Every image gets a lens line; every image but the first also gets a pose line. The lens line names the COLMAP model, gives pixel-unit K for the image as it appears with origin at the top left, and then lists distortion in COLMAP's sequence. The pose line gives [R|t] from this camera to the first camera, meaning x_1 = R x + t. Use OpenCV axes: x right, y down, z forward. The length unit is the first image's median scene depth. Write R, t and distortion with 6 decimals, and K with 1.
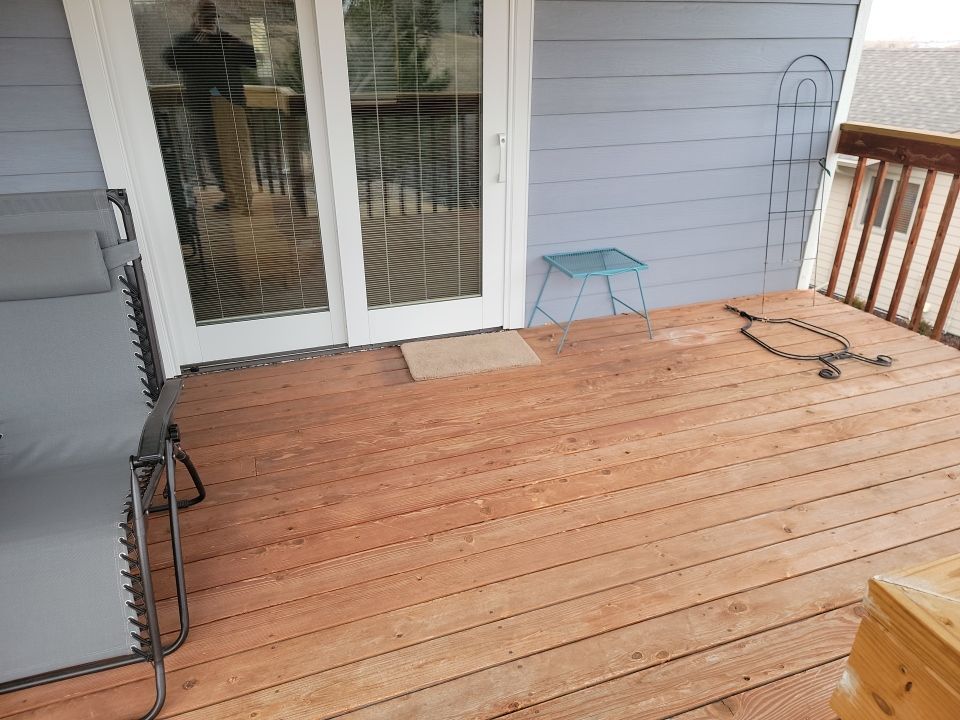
lens RADIAL K [[657.6, 0, 477.3], [0, 657.6, 364.5], [0, 0, 1]] dist [0.087769, -0.080128]
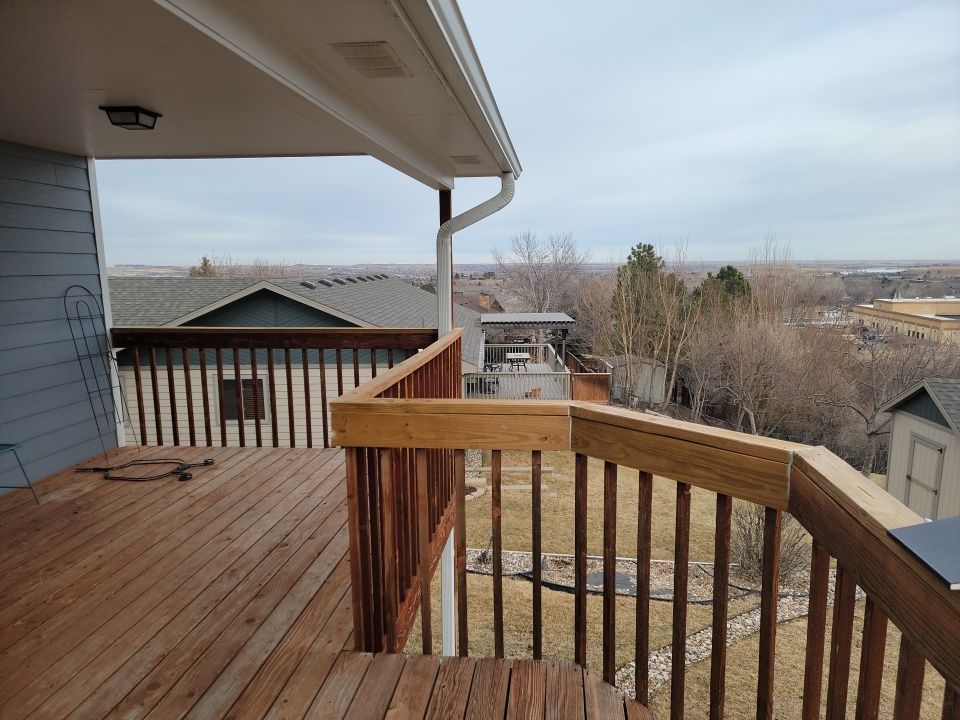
lens RADIAL K [[653.5, 0, 490.0], [0, 653.5, 374.1], [0, 0, 1]] dist [0.092813, -0.077999]
pose [[0.429208, -0.152366, 0.890261, -0.523248], [0.402773, 0.914524, -0.037665, 0.146676], [-0.808427, 0.374740, 0.453890, -0.350983]]
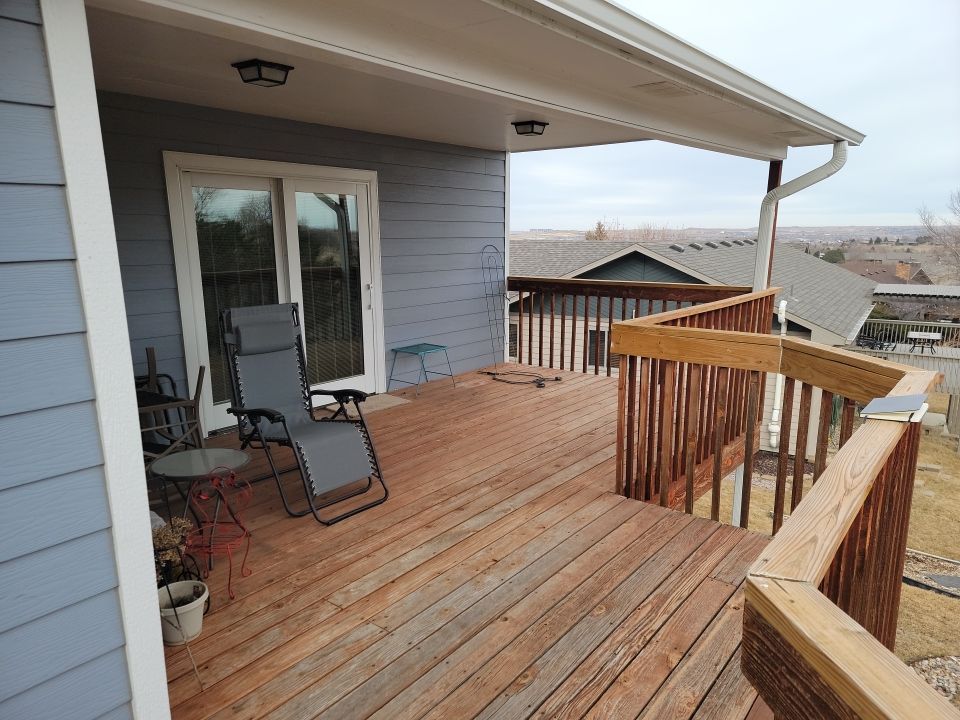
lens RADIAL K [[653.5, 0, 490.0], [0, 653.5, 374.1], [0, 0, 1]] dist [0.092813, -0.077999]
pose [[0.845749, -0.115551, 0.520919, -0.733677], [0.235071, 0.957112, -0.169348, 0.316129], [-0.479009, 0.265678, 0.836639, -0.704797]]
